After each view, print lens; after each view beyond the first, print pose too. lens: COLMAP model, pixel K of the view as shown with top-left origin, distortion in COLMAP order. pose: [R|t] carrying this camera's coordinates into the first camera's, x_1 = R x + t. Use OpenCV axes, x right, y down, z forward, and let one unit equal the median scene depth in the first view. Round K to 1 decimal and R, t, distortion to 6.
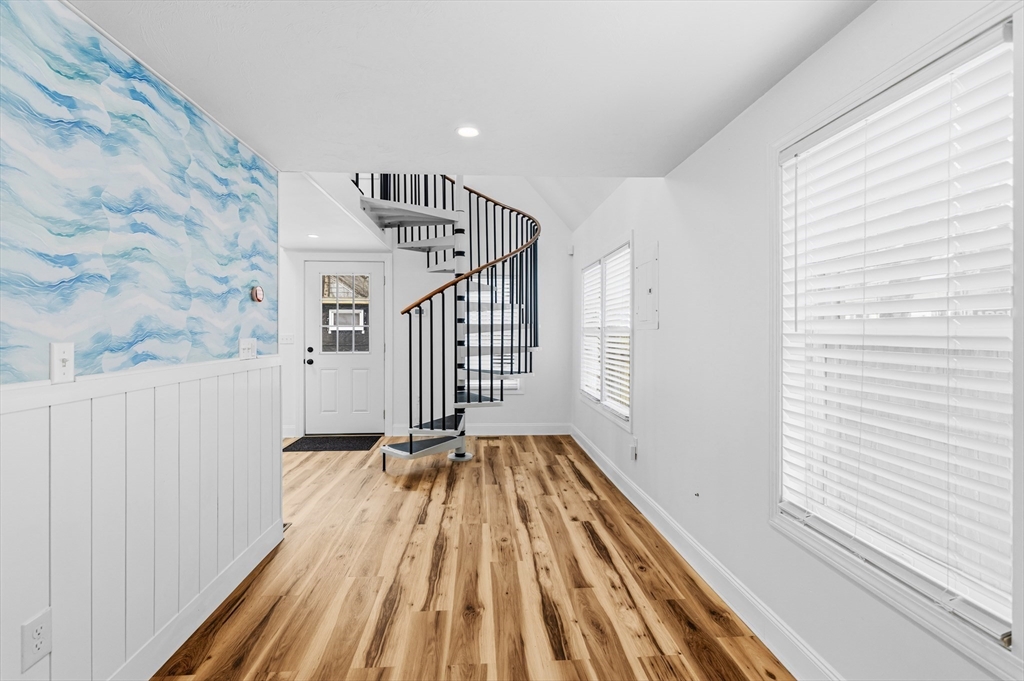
lens RADIAL K [[442.0, 0, 511.5], [0, 442.0, 330.5], [0, 0, 1]] dist [0.000219, -0.000009]
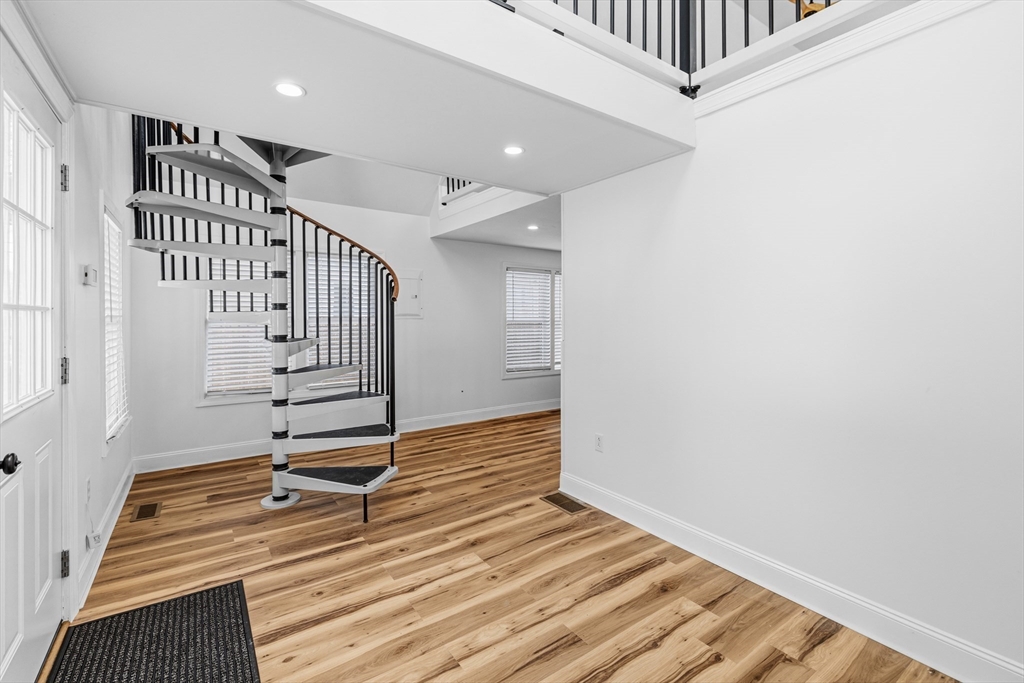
lens RADIAL K [[452.1, 0, 512.0], [0, 452.1, 341.5], [0, 0, 1]] dist [-0.003723, -0.000409]
pose [[-0.514368, -0.039241, 0.856671, -1.216255], [-0.000526, 0.998967, 0.045443, 0.004758], [-0.857569, 0.022924, -0.513857, 1.412177]]
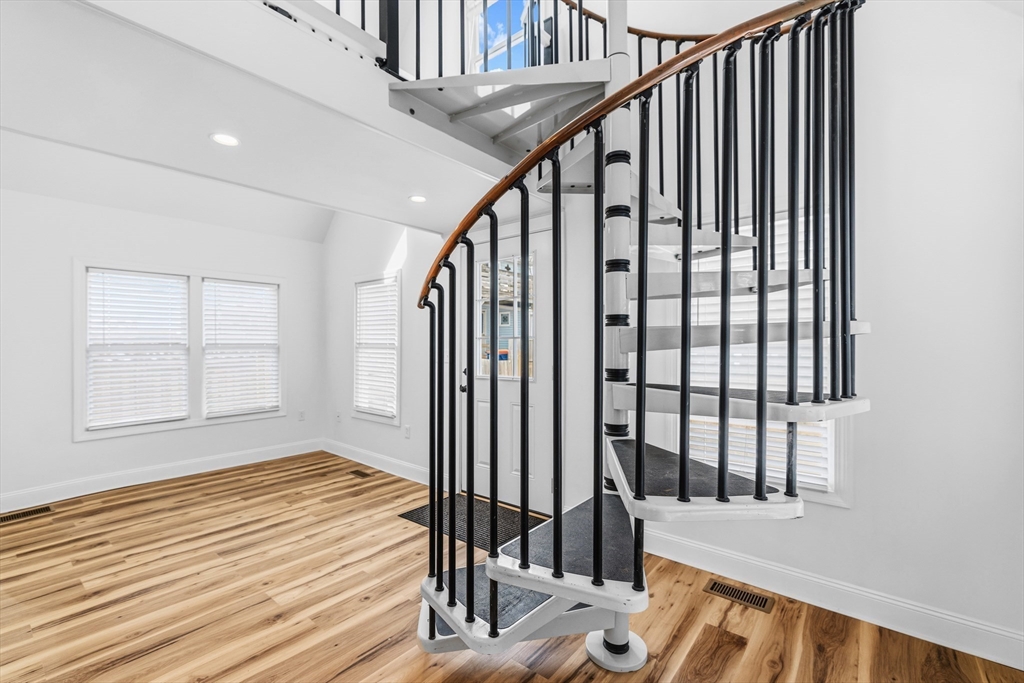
lens RADIAL K [[452.1, 0, 512.0], [0, 452.1, 341.5], [0, 0, 1]] dist [-0.003723, -0.000409]
pose [[0.727233, 0.002062, -0.686388, 0.134958], [-0.001520, 0.999998, 0.001394, -0.002359], [0.686390, 0.000029, 0.727234, 0.845781]]
